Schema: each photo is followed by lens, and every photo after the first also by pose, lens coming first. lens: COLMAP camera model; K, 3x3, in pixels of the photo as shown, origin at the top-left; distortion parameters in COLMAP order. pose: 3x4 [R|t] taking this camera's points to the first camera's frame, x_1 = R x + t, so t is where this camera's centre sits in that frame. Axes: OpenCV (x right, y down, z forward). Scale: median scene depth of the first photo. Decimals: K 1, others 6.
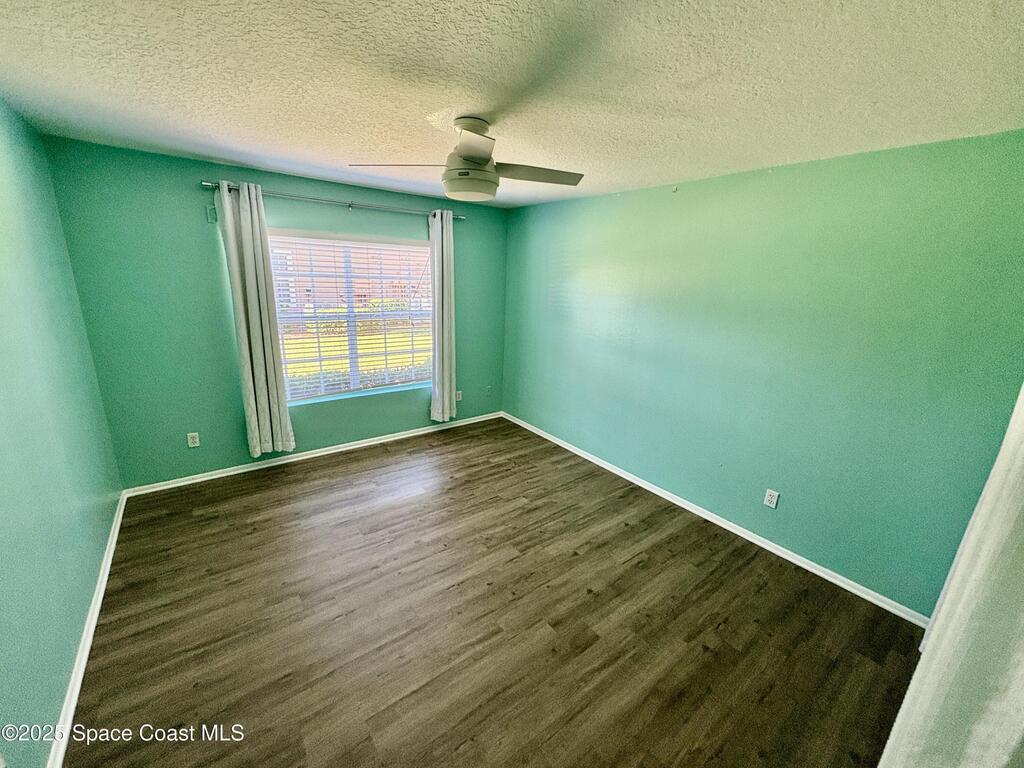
lens RADIAL K [[409.2, 0, 513.7], [0, 409.2, 385.2], [0, 0, 1]] dist [-0.000115, 0.000019]
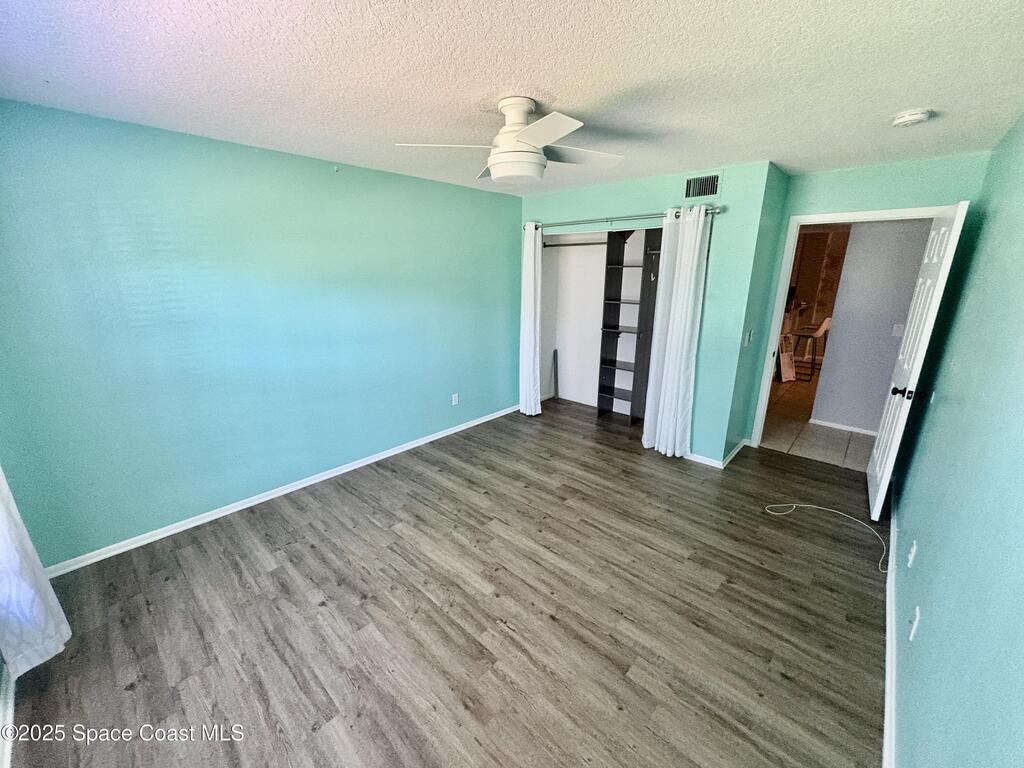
lens RADIAL K [[409.2, 0, 510.9], [0, 409.2, 384.8], [0, 0, 1]] dist [-0.000115, 0.000019]
pose [[-0.168868, -0.312184, 0.934893, -0.815441], [0.249730, 0.904013, 0.346980, -0.252011], [-0.953477, 0.292065, -0.074697, 0.856369]]
